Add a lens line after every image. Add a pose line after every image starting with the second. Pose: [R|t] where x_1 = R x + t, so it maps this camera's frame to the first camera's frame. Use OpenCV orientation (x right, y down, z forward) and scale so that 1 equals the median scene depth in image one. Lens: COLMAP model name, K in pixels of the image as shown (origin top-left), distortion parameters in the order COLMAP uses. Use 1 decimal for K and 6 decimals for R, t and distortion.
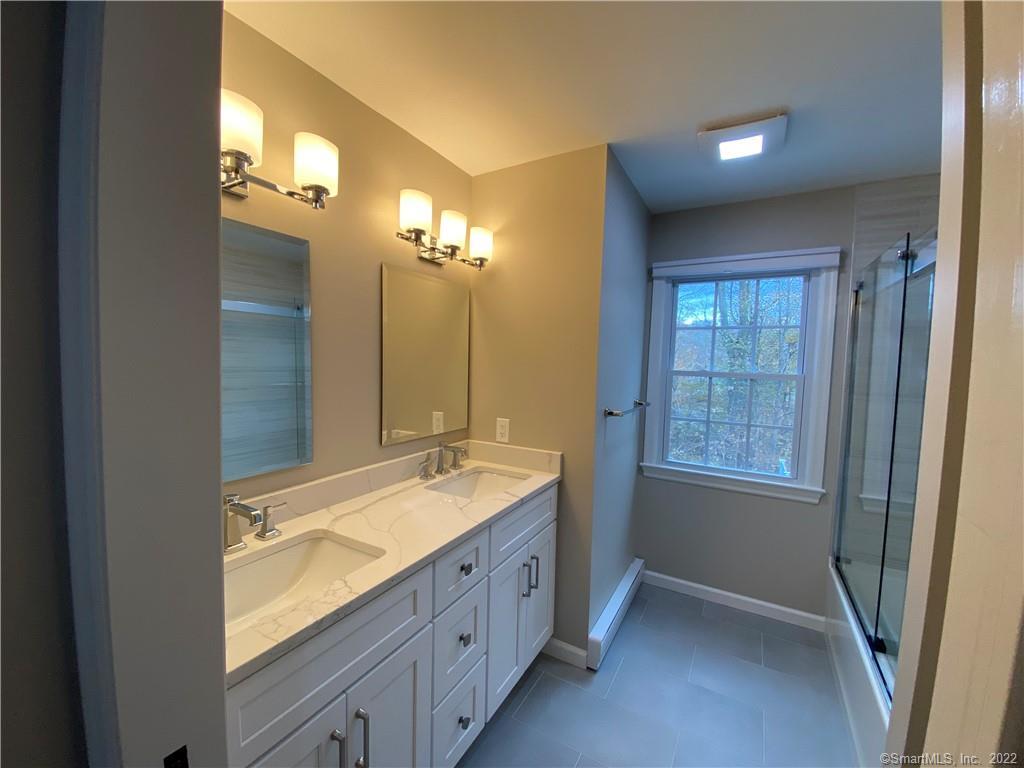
lens RADIAL K [[417.8, 0, 512.1], [0, 417.8, 384.3], [0, 0, 1]] dist [-0.010572, -0.001872]
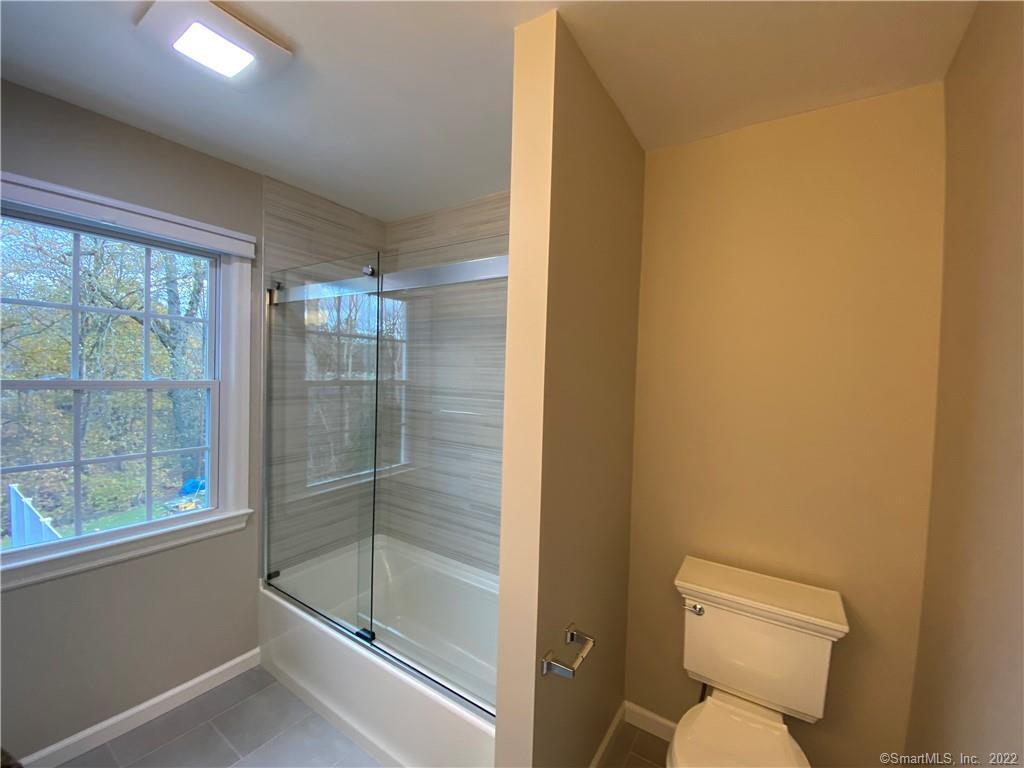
lens RADIAL K [[417.8, 0, 513.7], [0, 417.8, 386.0], [0, 0, 1]] dist [-0.010572, -0.001872]
pose [[0.051323, -0.050925, 0.997383, -0.092878], [0.033412, 0.998228, 0.049249, -0.034523], [-0.998123, 0.030797, 0.052934, 0.386938]]
